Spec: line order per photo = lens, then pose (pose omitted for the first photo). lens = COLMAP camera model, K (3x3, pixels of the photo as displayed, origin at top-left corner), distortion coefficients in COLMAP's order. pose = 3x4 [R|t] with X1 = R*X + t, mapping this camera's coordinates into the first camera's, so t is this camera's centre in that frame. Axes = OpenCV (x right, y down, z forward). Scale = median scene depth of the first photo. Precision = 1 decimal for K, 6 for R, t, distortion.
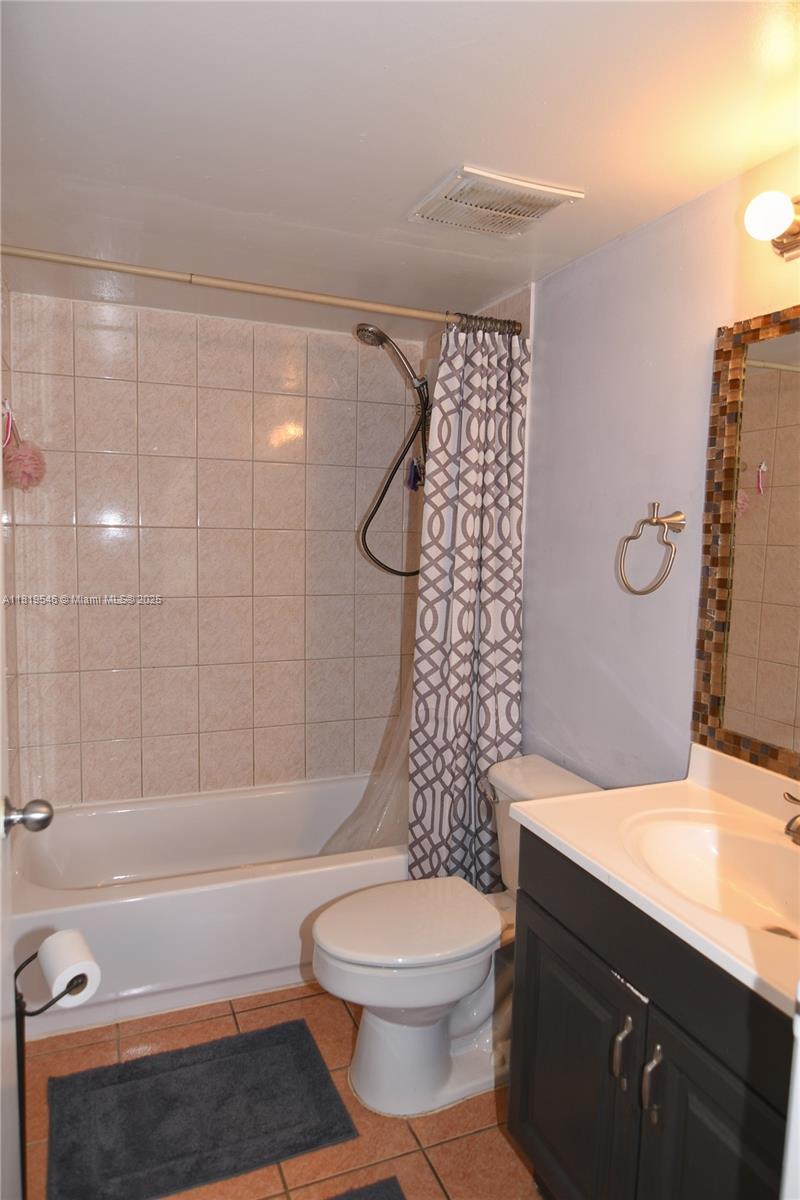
lens RADIAL K [[768.4, 0, 400.0], [0, 768.4, 600.0], [0, 0, 1]] dist [0.025950, -0.000971]
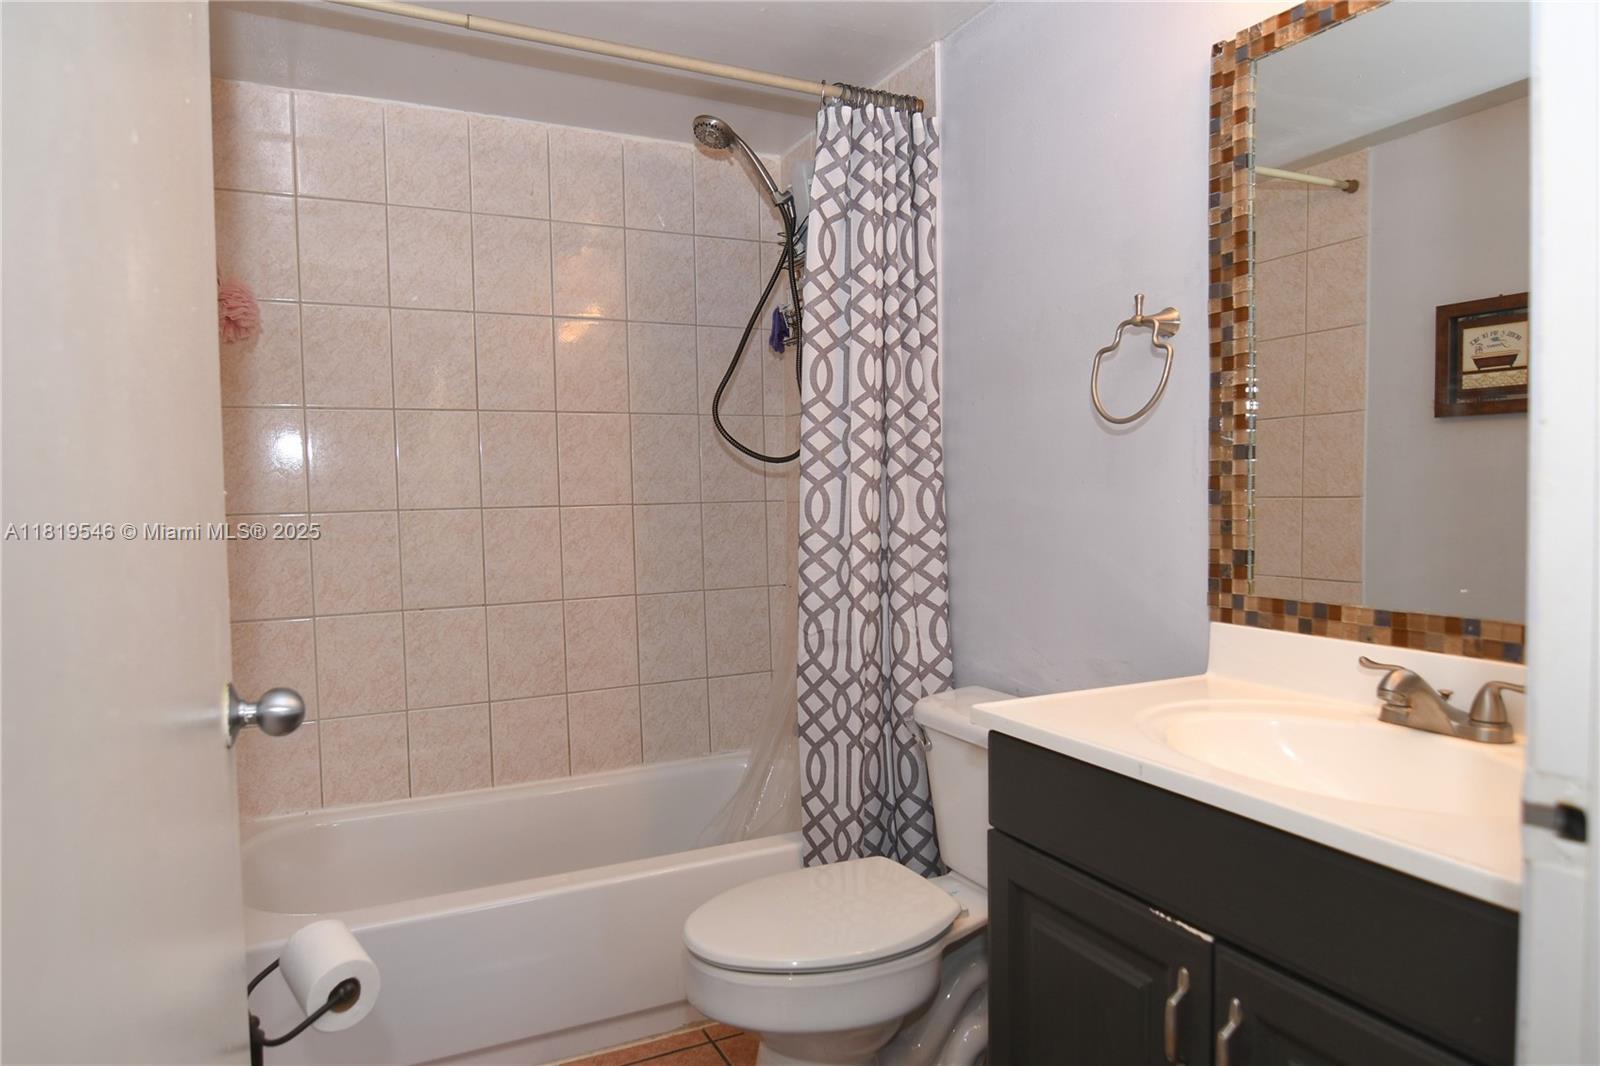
lens RADIAL K [[1024.5, 0, 800.0], [0, 1024.5, 533.0], [0, 0, 1]] dist [0.025950, -0.000971]
pose [[0.997003, -0.043233, 0.064157, -0.041050], [0.045955, 0.998078, -0.041567, 0.090278], [-0.062236, 0.044391, 0.997074, 0.051778]]
